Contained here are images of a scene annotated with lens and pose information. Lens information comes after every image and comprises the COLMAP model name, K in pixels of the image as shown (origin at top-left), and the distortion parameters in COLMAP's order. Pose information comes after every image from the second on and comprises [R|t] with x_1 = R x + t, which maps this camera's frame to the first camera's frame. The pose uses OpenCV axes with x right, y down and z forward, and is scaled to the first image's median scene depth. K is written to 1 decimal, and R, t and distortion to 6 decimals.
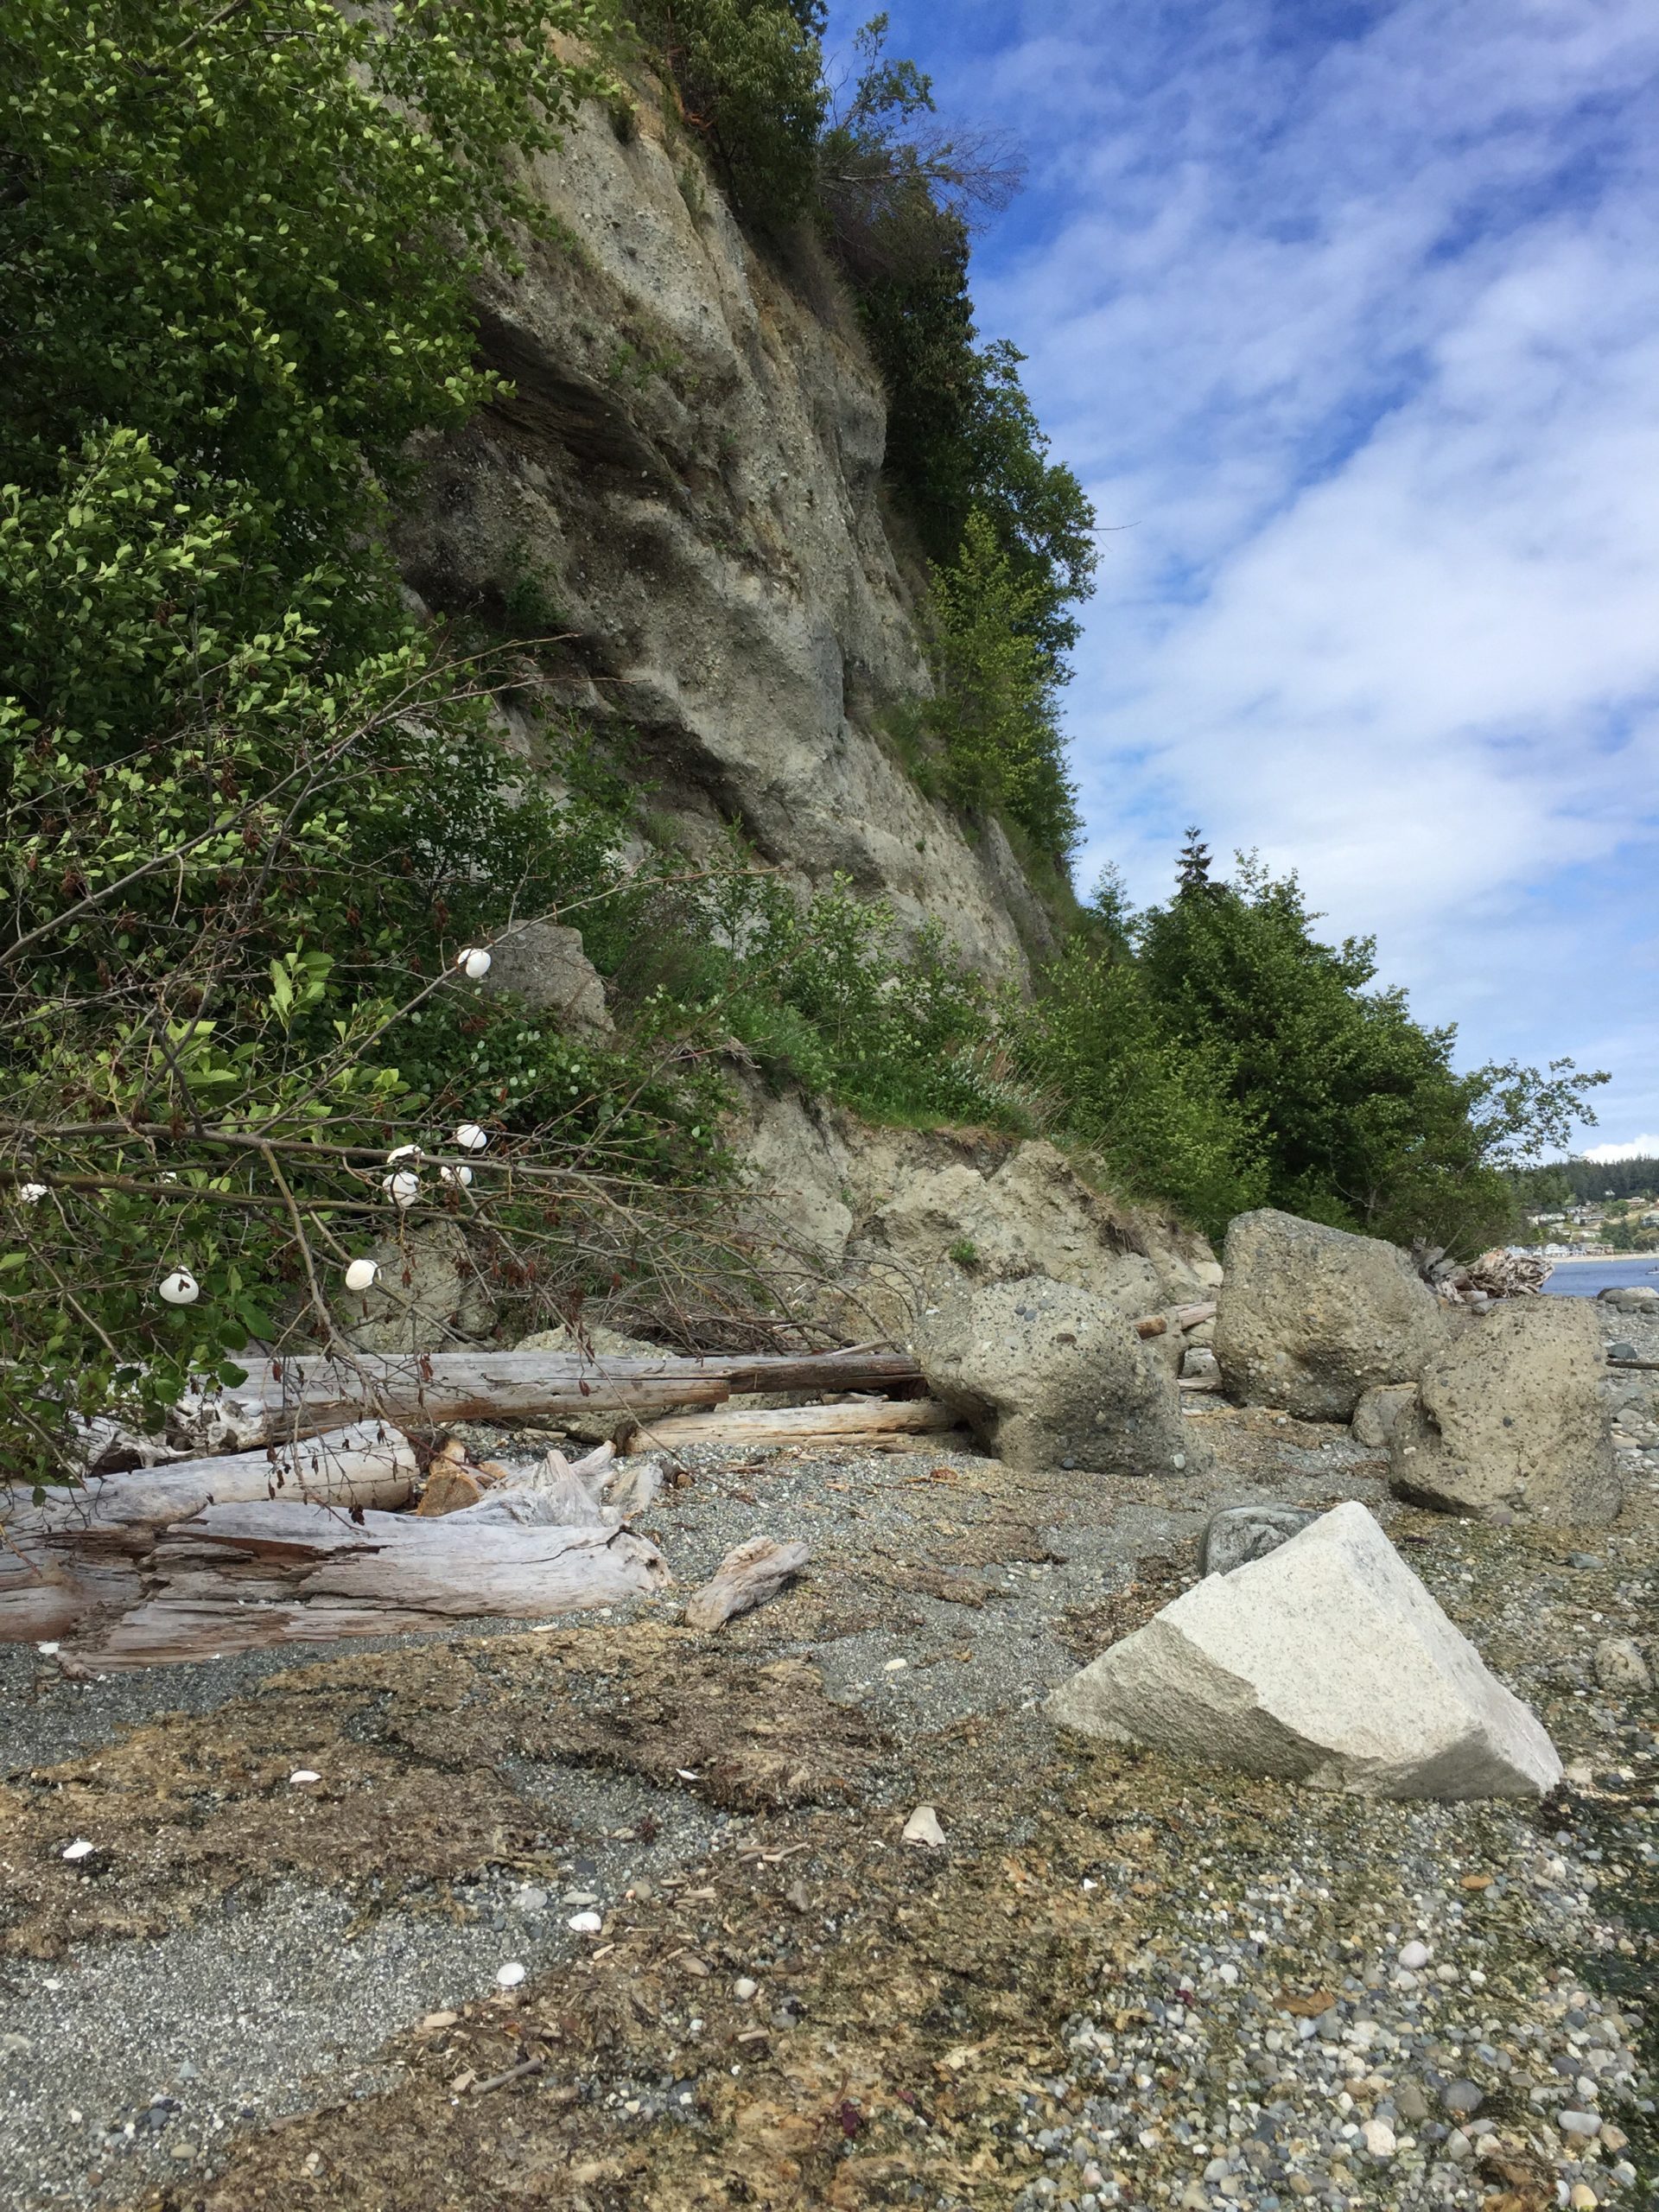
lens RADIAL K [[1899.2, 0, 835.9], [0, 1899.2, 1070.3], [0, 0, 1]] dist [0.071148, -0.090324]
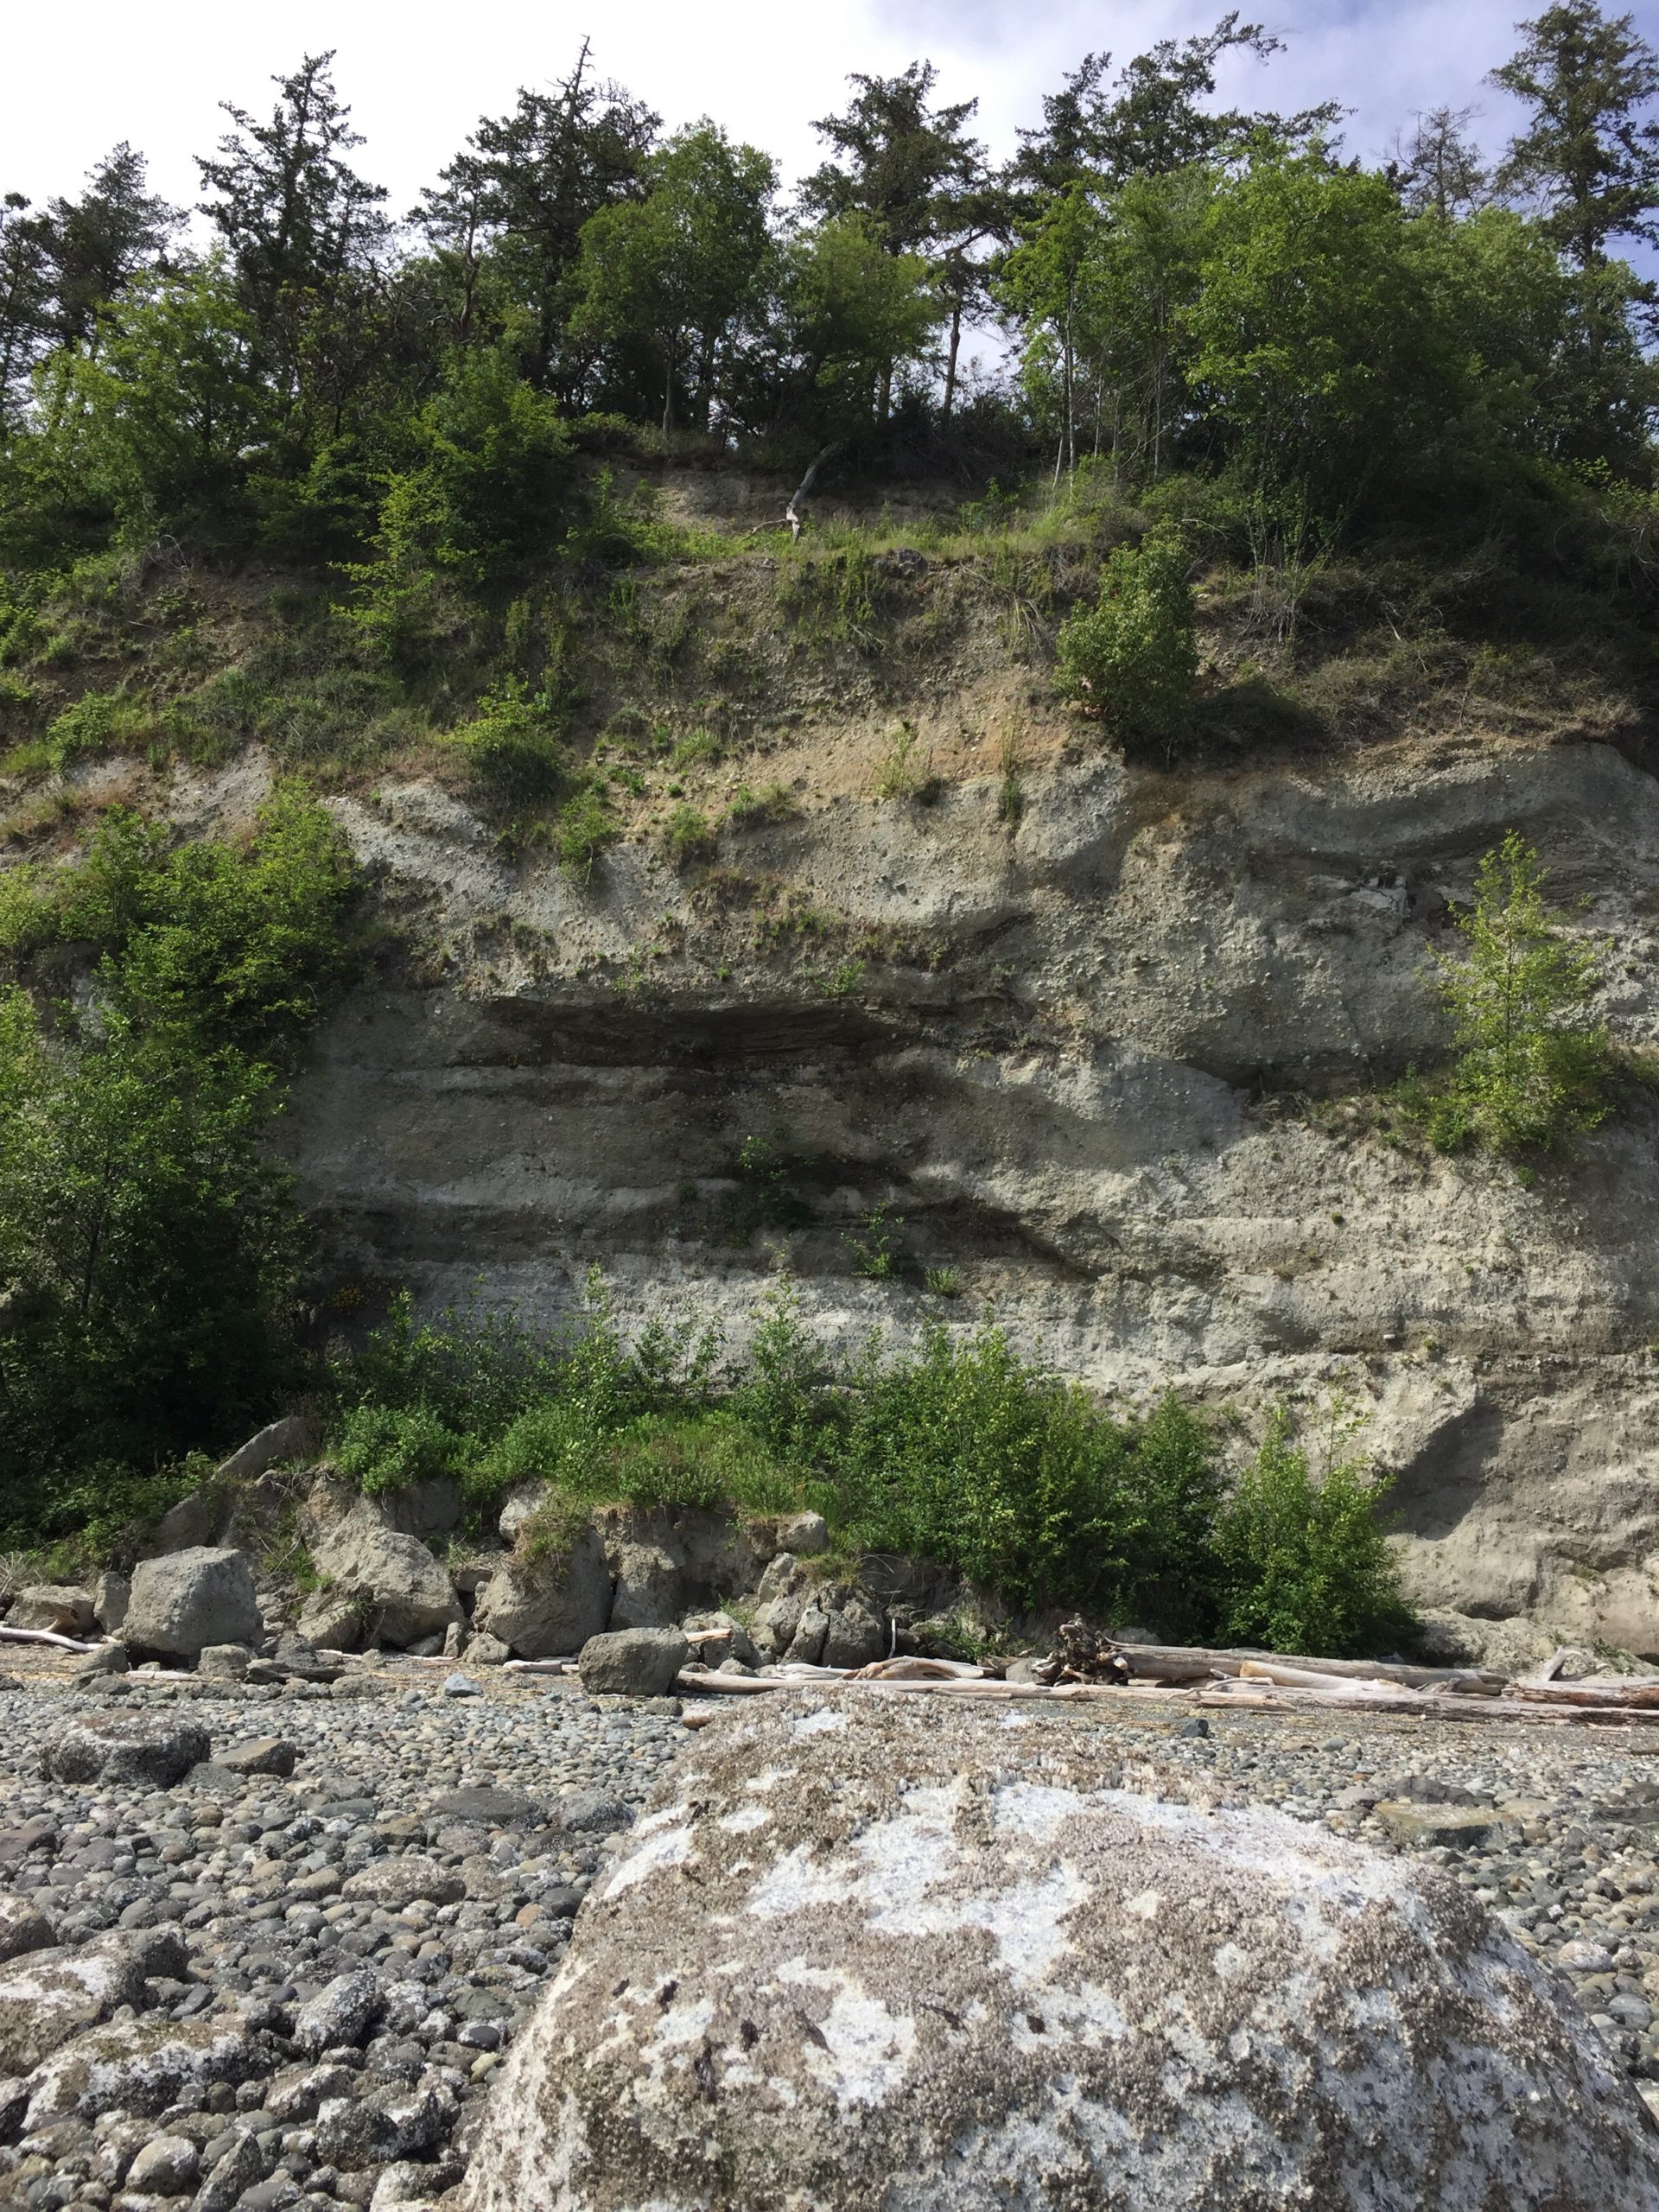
lens RADIAL K [[1899.2, 0, 836.0], [0, 1899.2, 1048.1], [0, 0, 1]] dist [0.071148, -0.090324]
pose [[0.272820, -0.276428, -0.921497, 1.146942], [0.046163, 0.960490, -0.274458, 0.076668], [0.960957, 0.032339, 0.274802, 0.561995]]
